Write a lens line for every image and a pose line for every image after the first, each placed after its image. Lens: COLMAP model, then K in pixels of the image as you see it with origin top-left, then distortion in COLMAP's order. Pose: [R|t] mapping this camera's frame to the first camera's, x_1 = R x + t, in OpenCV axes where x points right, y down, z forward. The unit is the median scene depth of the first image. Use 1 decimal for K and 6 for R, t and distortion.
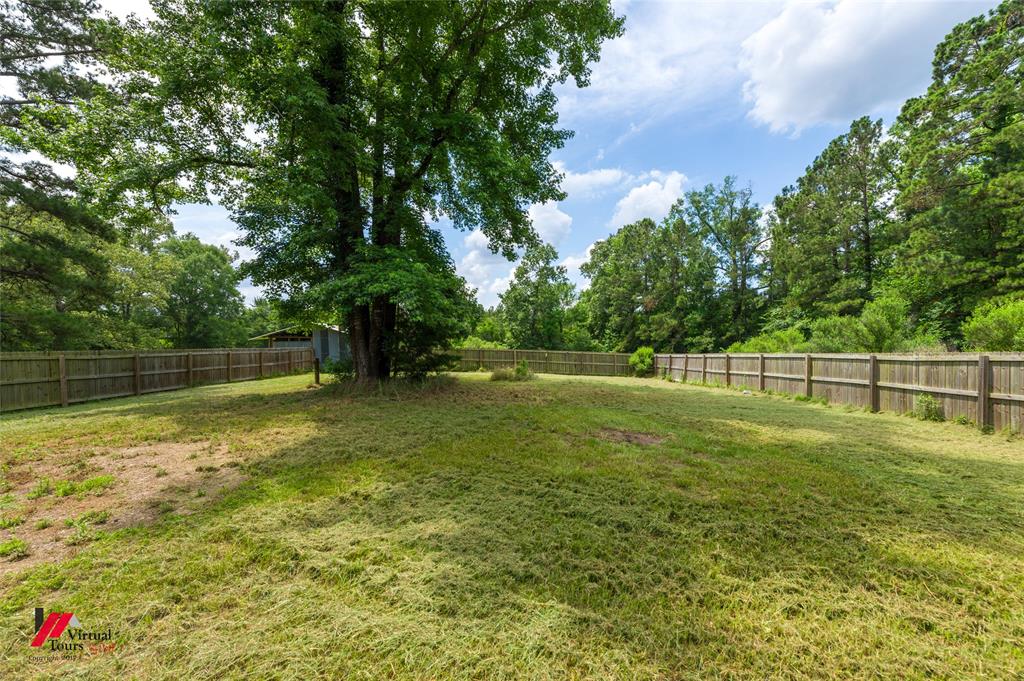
lens RADIAL K [[391.8, 0, 513.9], [0, 391.8, 345.7], [0, 0, 1]] dist [0.011866, -0.000342]
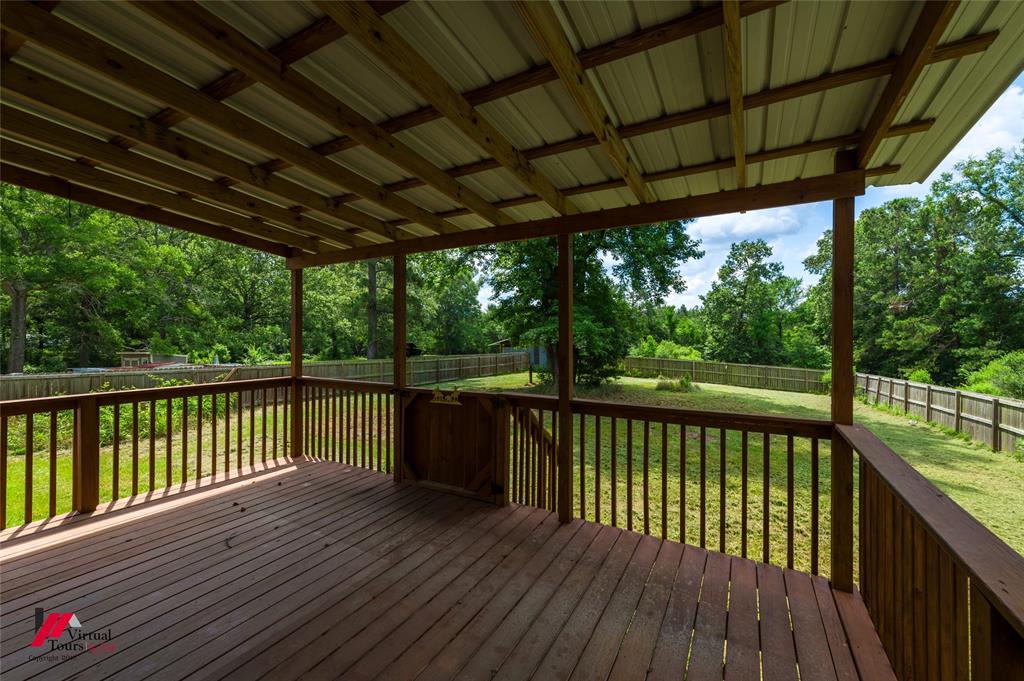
lens RADIAL K [[391.8, 0, 520.5], [0, 391.8, 338.3], [0, 0, 1]] dist [0.011866, -0.000342]
pose [[0.880976, 0.014229, -0.472947, 0.047835], [-0.019596, 0.999787, -0.006423, -0.017985], [0.472755, 0.014927, 0.881067, -0.095524]]
